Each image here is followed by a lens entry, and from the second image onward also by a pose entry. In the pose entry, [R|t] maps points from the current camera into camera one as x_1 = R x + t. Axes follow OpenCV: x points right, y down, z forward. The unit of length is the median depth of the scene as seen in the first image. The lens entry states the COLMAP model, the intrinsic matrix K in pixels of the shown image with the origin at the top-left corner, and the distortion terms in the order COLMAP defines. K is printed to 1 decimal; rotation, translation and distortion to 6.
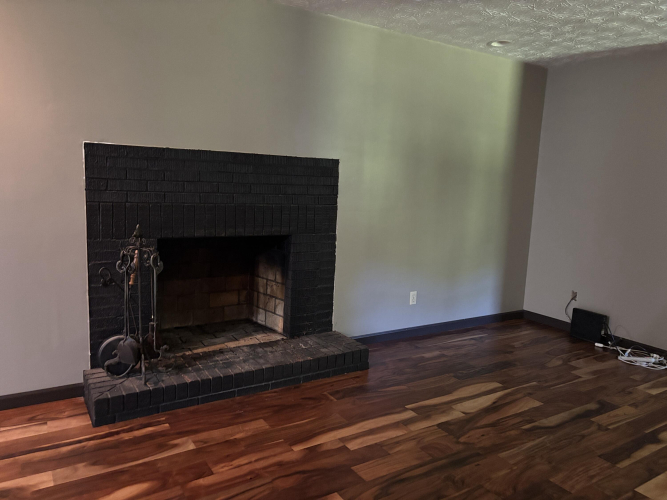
lens RADIAL K [[504.8, 0, 339.6], [0, 504.8, 255.2], [0, 0, 1]] dist [0.032350, -0.012301]
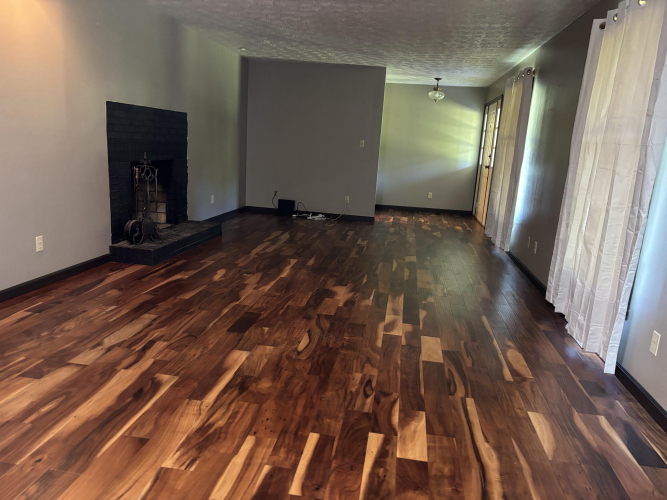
lens RADIAL K [[504.8, 0, 334.5], [0, 504.8, 250.5], [0, 0, 1]] dist [0.032350, -0.012301]
pose [[0.660270, -0.159955, 0.733797, -1.092290], [0.088290, 0.986813, 0.135665, 0.080394], [-0.745820, -0.024788, 0.665686, -0.526749]]
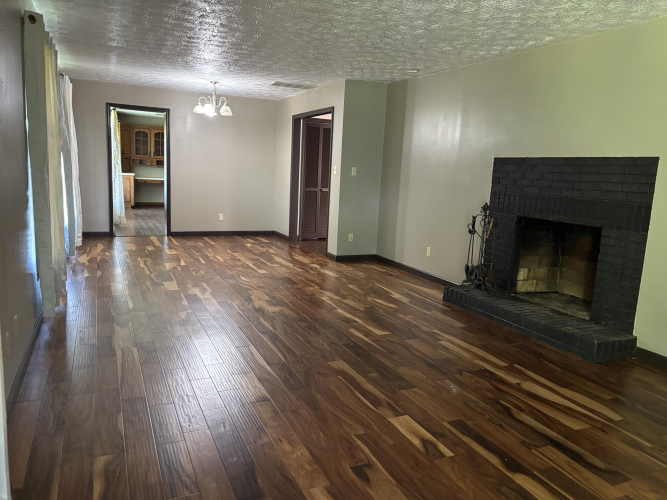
lens RADIAL K [[504.8, 0, 339.9], [0, 504.8, 249.3], [0, 0, 1]] dist [0.032350, -0.012301]
pose [[-0.131489, 0.100073, -0.986254, 1.193069], [-0.217981, 0.967623, 0.127244, -0.011982], [0.967055, 0.231715, -0.105418, 0.627219]]
